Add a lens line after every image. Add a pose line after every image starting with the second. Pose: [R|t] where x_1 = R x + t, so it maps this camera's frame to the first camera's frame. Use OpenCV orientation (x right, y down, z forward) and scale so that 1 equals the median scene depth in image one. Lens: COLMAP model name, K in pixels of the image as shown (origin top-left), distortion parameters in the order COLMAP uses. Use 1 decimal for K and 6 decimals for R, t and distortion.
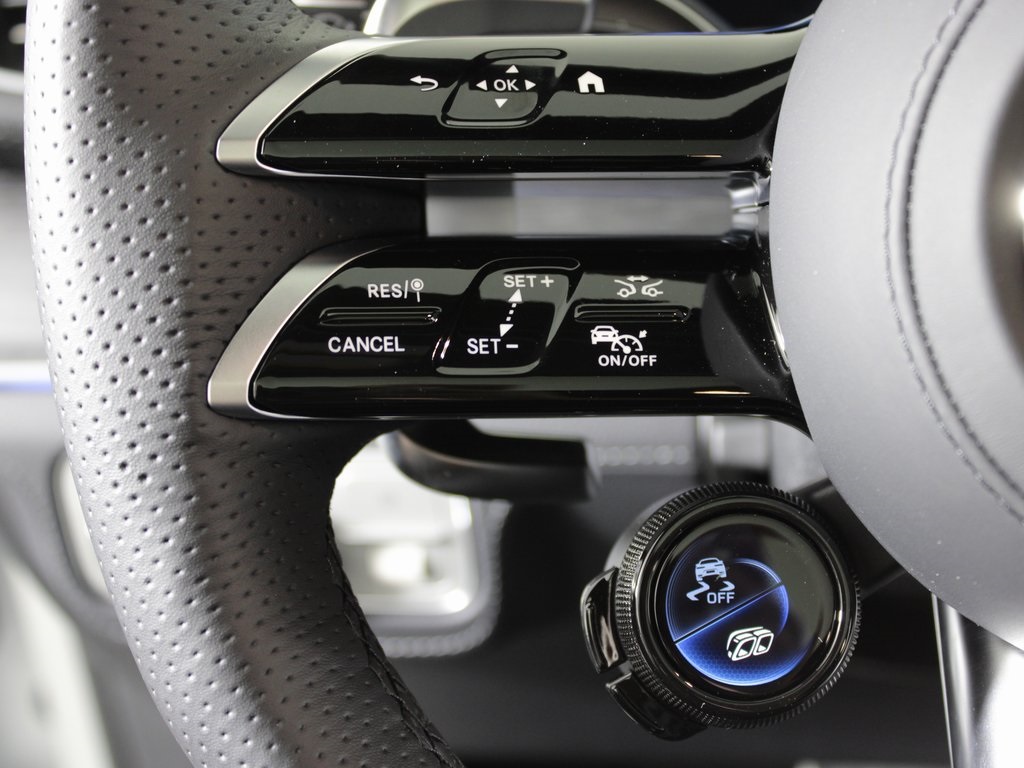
lens RADIAL K [[1557.7, 0, 512.2], [0, 1557.7, 359.2], [0, 0, 1]] dist [-0.050222, -0.067744]
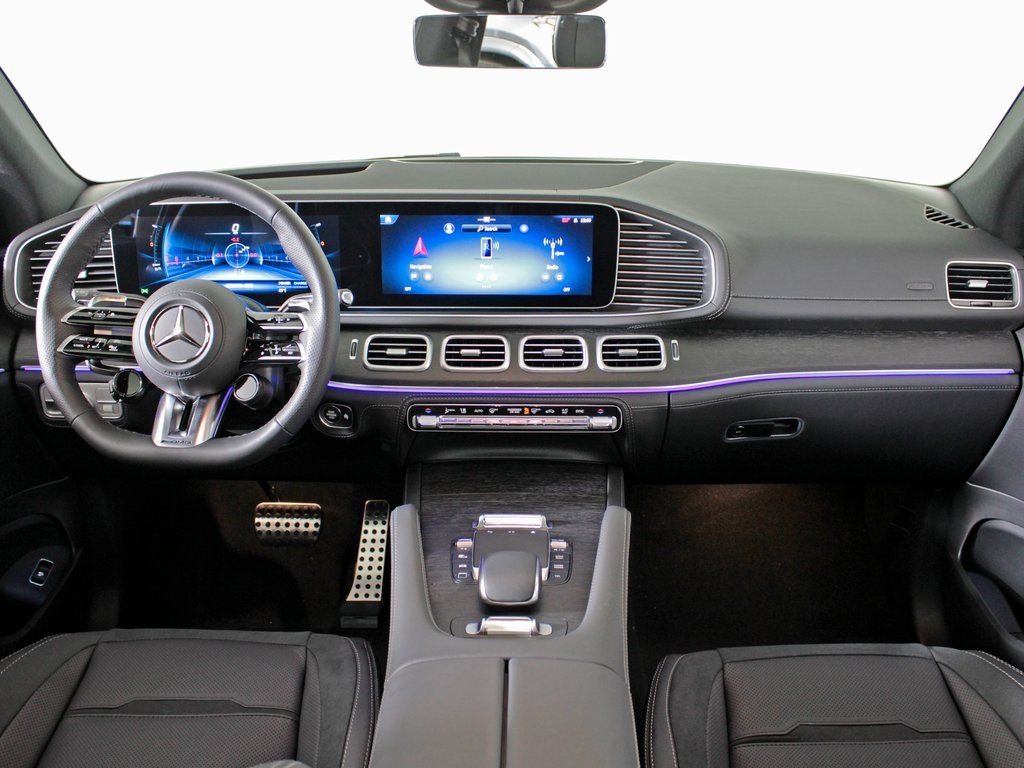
lens RADIAL K [[946.3, 0, 544.5], [0, 946.3, 385.6], [0, 0, 1]] dist [-0.201481, 0.143859]
pose [[0.978143, 0.052351, 0.201236, 1.266331], [-0.032626, 0.994441, -0.100114, 0.558019], [-0.205358, 0.091360, 0.974413, -3.819949]]
